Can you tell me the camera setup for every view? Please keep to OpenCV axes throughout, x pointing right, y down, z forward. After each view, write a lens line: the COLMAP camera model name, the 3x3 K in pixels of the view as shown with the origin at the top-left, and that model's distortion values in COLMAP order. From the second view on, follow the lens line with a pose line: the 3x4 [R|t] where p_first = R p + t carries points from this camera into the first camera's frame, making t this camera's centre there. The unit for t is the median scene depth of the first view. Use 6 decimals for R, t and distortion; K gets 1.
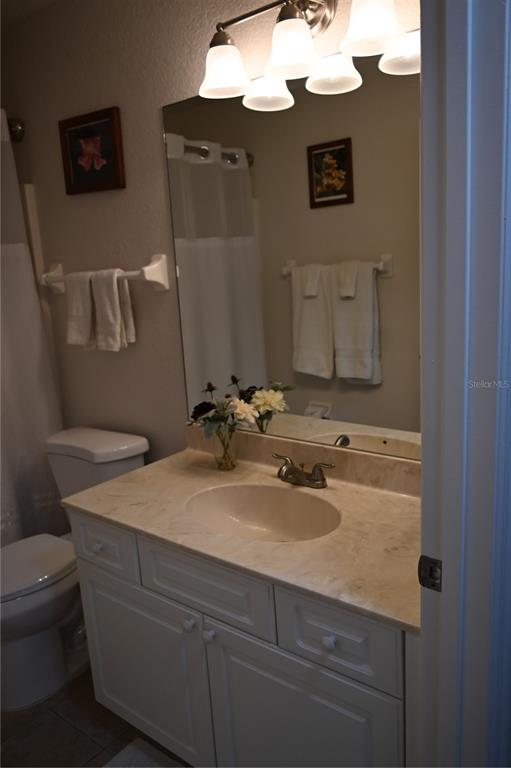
lens RADIAL K [[595.7, 0, 255.5], [0, 595.7, 384.0], [0, 0, 1]] dist [-0.018443, 0.008547]
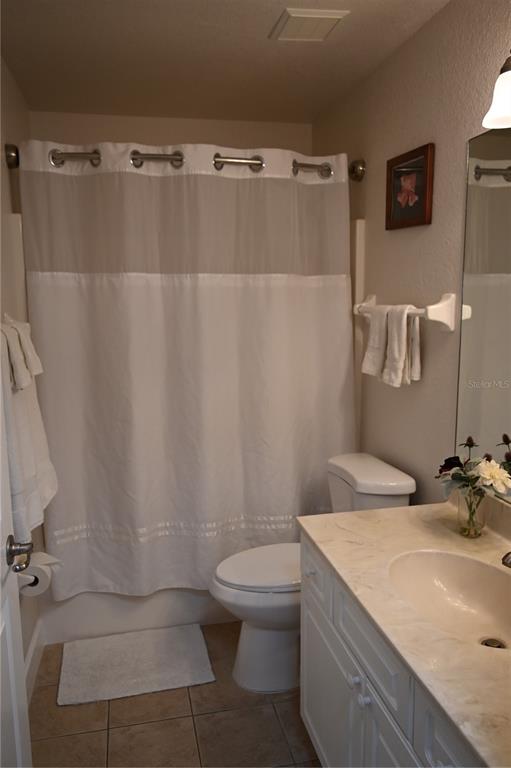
lens RADIAL K [[595.7, 0, 255.5], [0, 595.7, 384.0], [0, 0, 1]] dist [-0.018443, 0.008547]
pose [[0.774850, 0.147817, -0.614620, 0.204628], [-0.168179, 0.985440, 0.024976, -0.047419], [0.609363, 0.084014, 0.788428, 0.076083]]
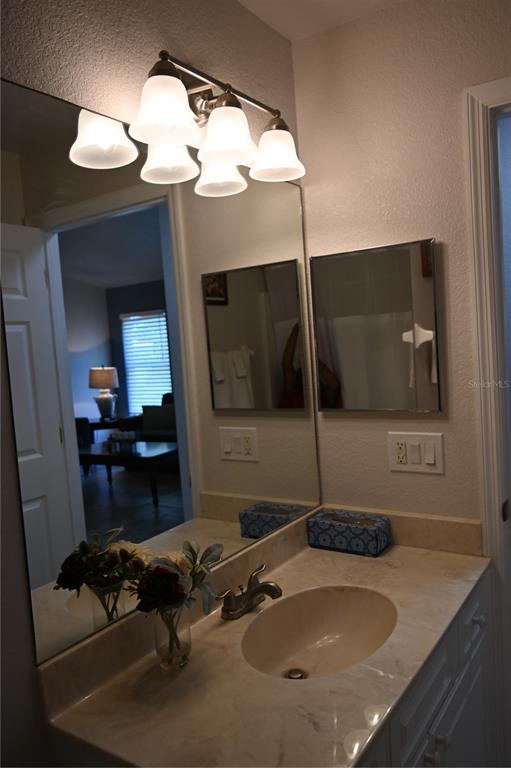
lens RADIAL K [[572.6, 0, 255.5], [0, 572.6, 384.0], [0, 0, 1]] dist [0.001563, 0.002245]
pose [[-0.056100, -0.019021, 0.998244, -0.660769], [0.275826, 0.960613, 0.033805, -0.152344], [-0.959569, 0.277238, -0.048644, 0.818480]]
